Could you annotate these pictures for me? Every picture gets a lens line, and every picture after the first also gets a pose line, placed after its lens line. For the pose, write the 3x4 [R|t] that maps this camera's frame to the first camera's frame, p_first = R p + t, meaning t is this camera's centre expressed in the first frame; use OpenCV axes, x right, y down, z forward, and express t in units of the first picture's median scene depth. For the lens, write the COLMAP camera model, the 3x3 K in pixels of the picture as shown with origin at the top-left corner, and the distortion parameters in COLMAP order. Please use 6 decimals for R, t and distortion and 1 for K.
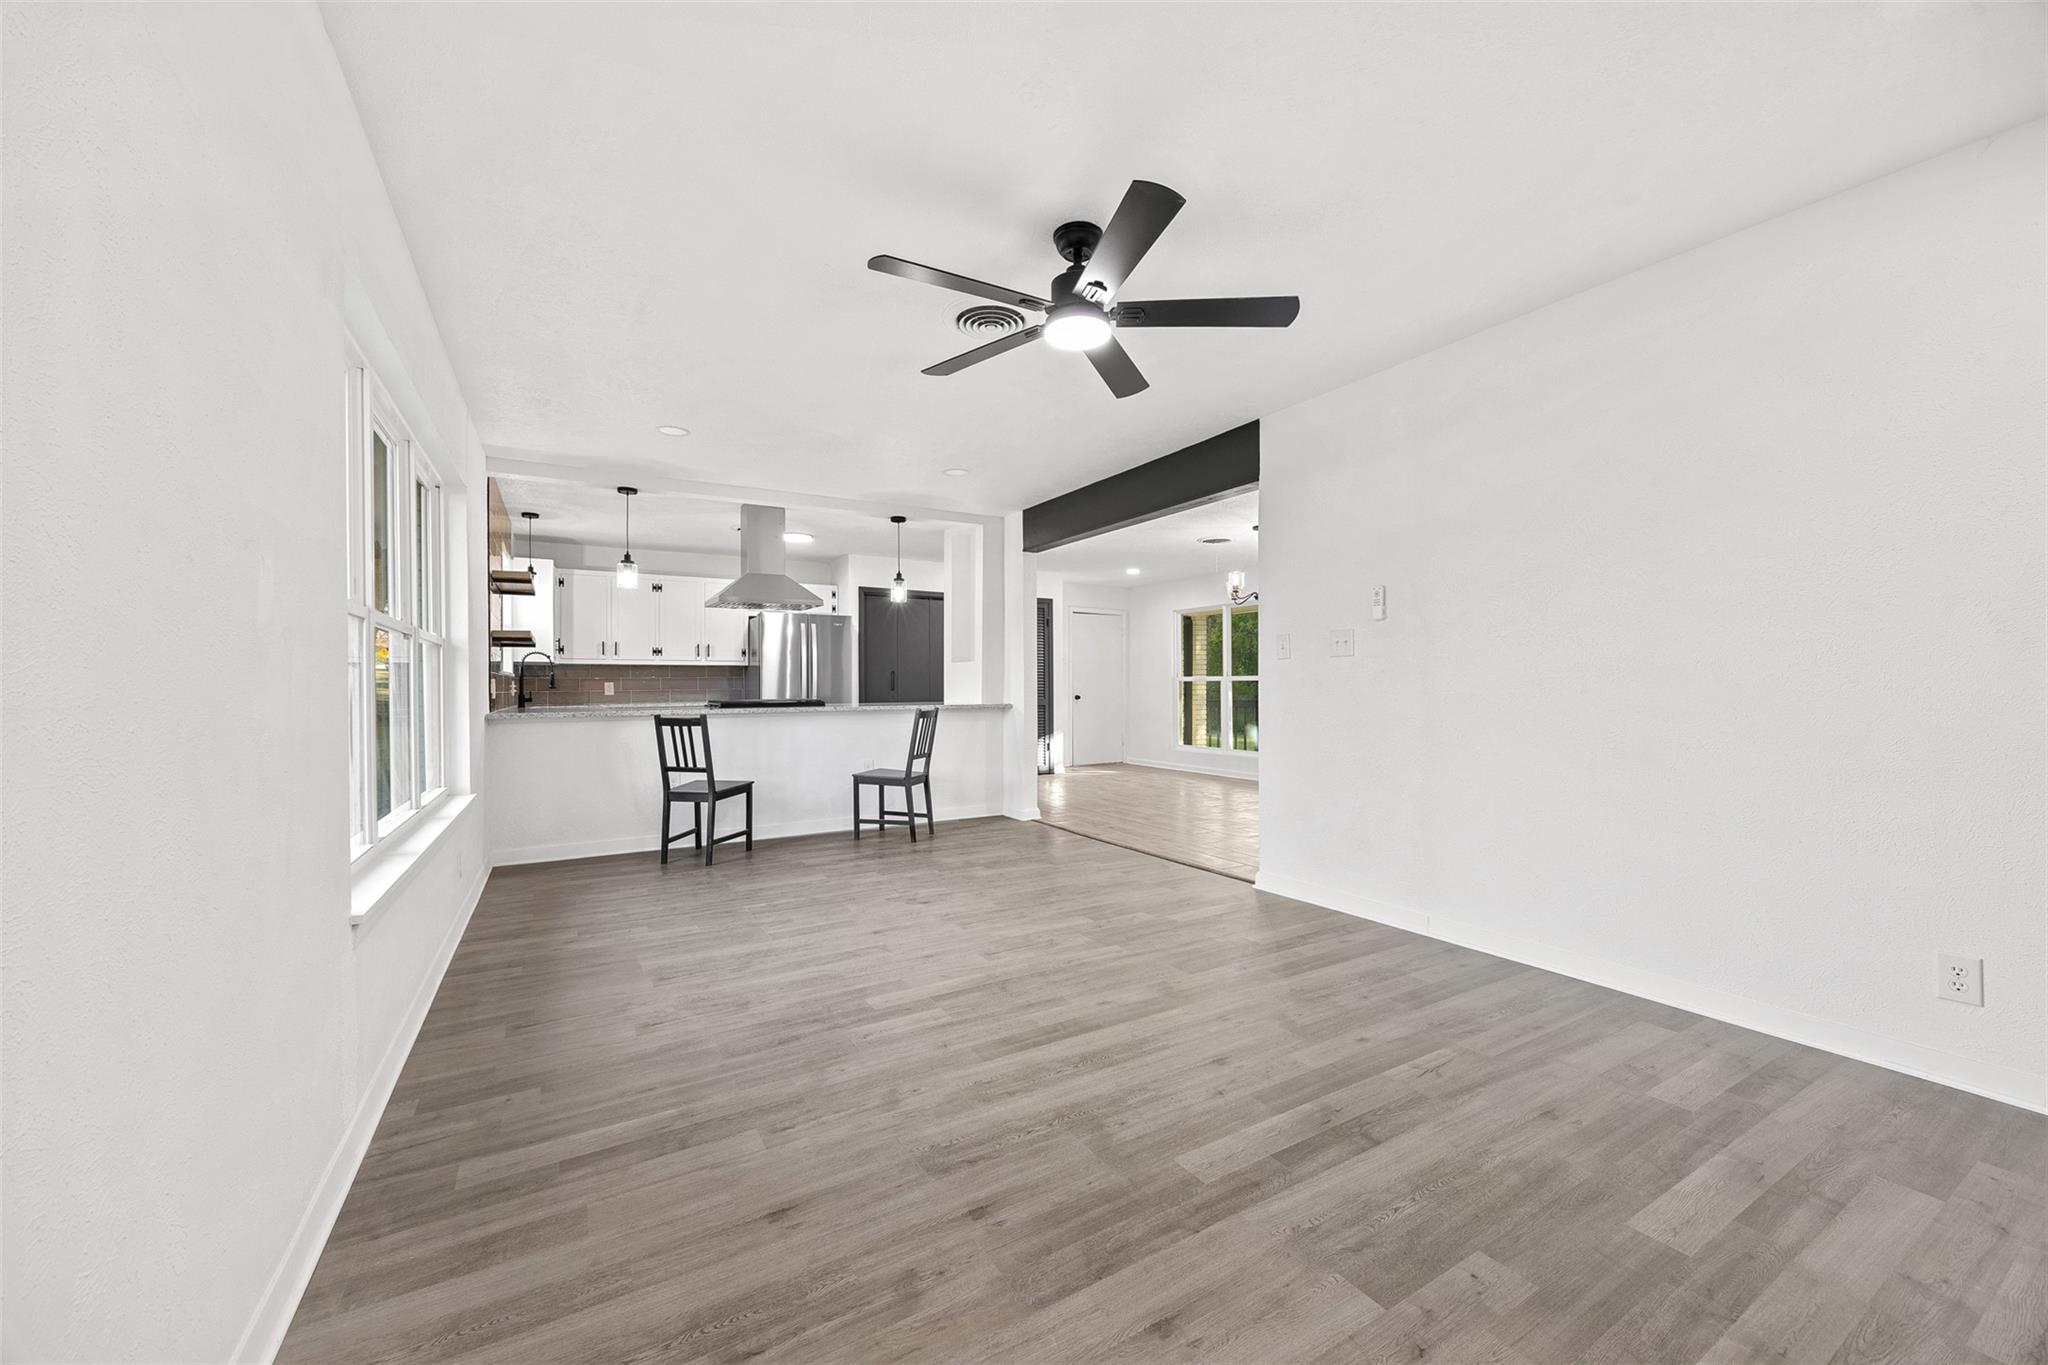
lens RADIAL K [[786.2, 0, 1030.6], [0, 786.2, 696.9], [0, 0, 1]] dist [-0.000179, 0.000007]
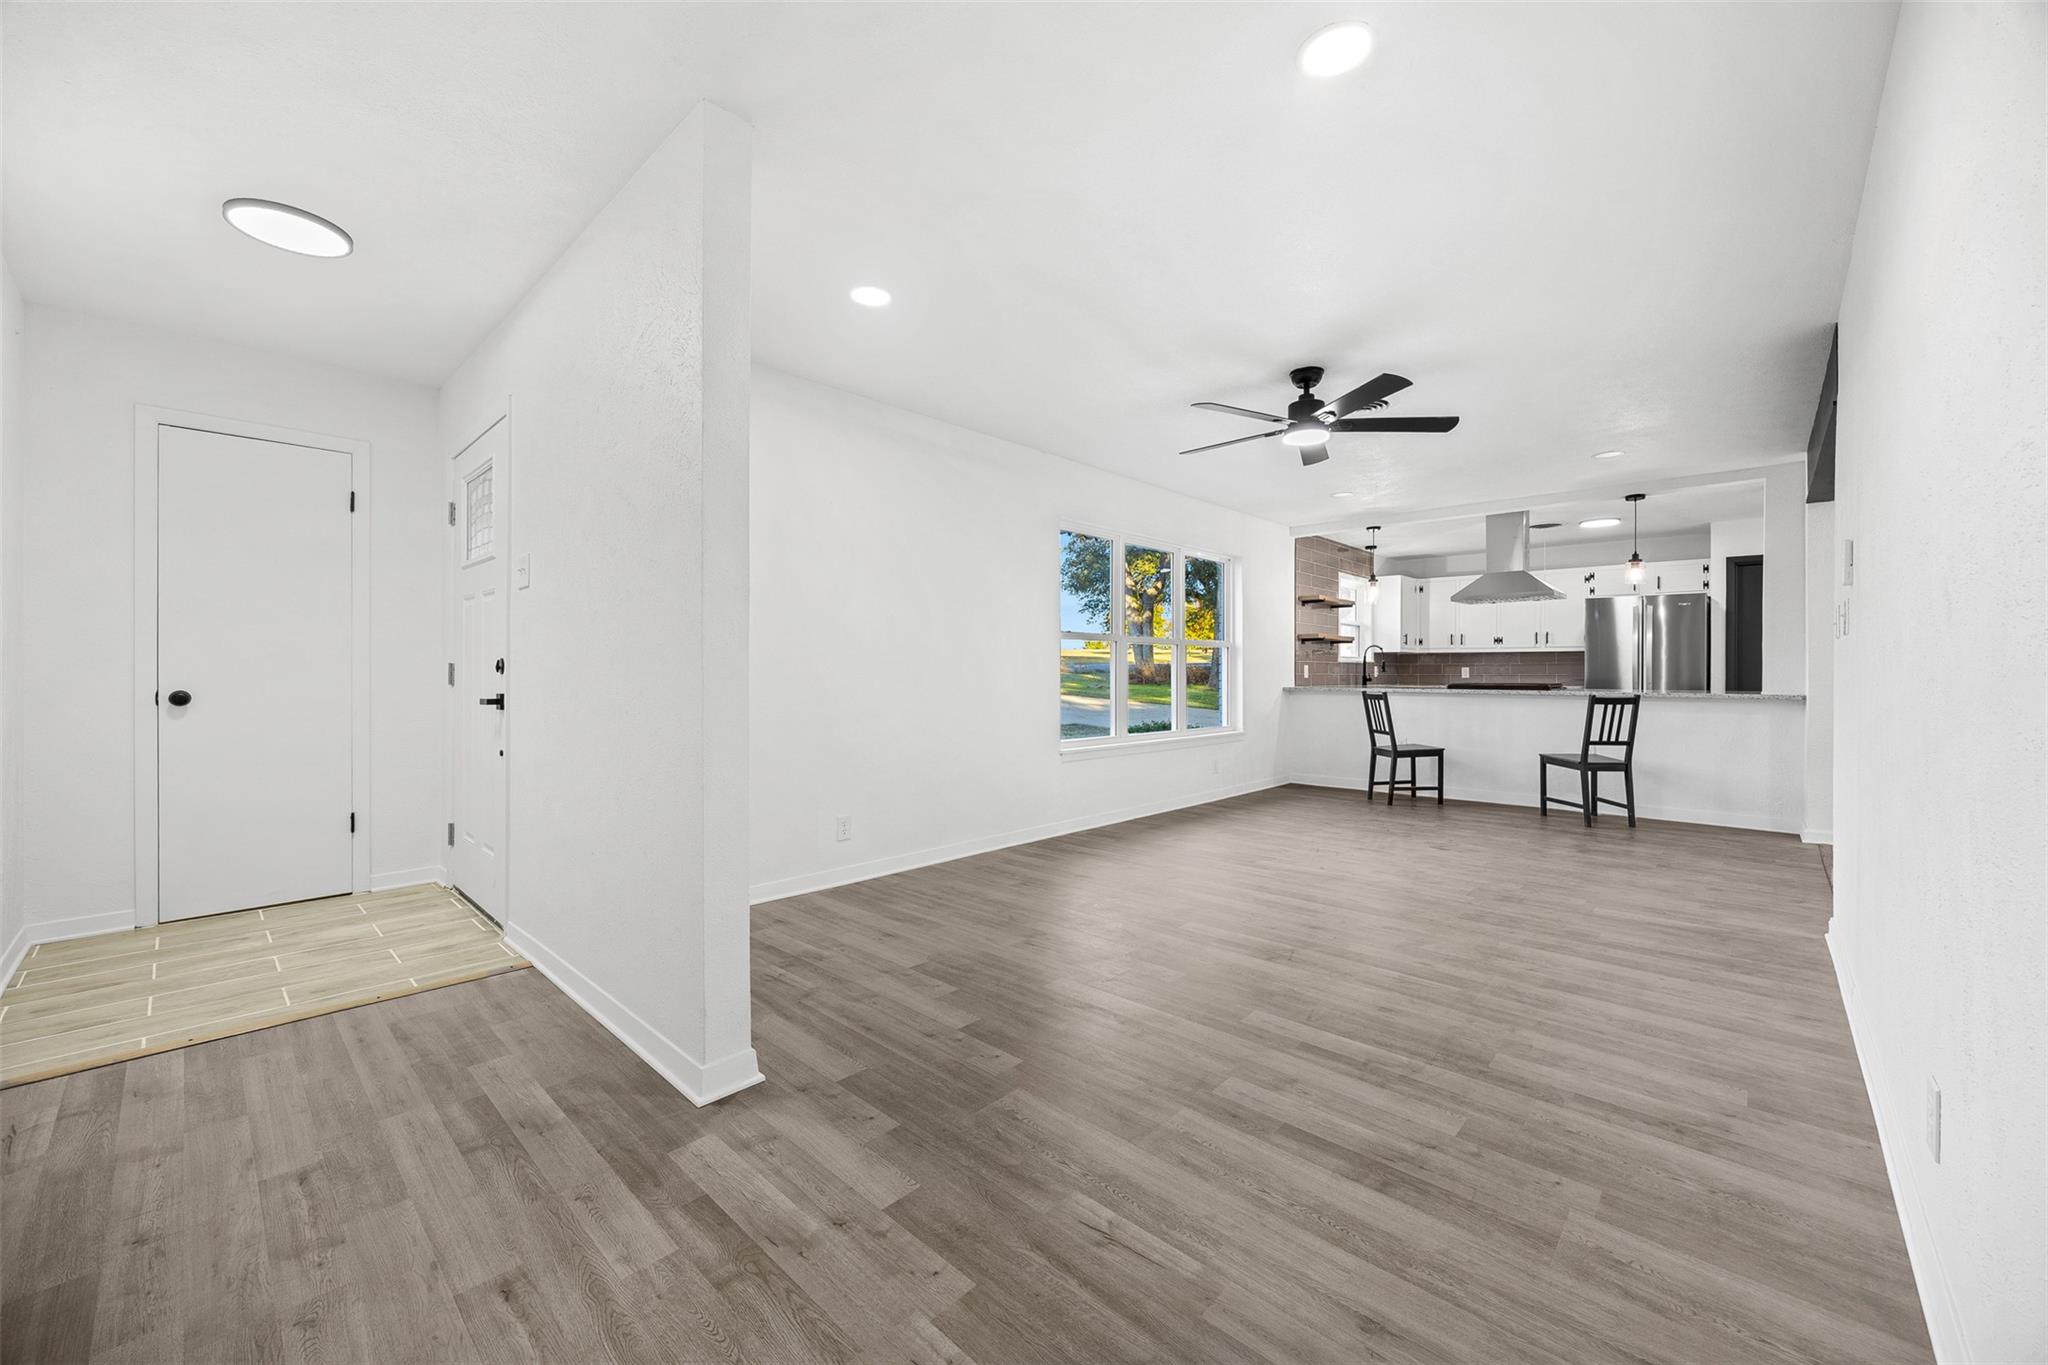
lens RADIAL K [[786.2, 0, 1025.6], [0, 786.2, 673.1], [0, 0, 1]] dist [-0.000179, 0.000007]
pose [[0.279066, 0.006304, -0.960251, 0.633893], [-0.017268, 0.999850, 0.001546, -0.000653], [0.960117, 0.016150, 0.279133, 0.029969]]
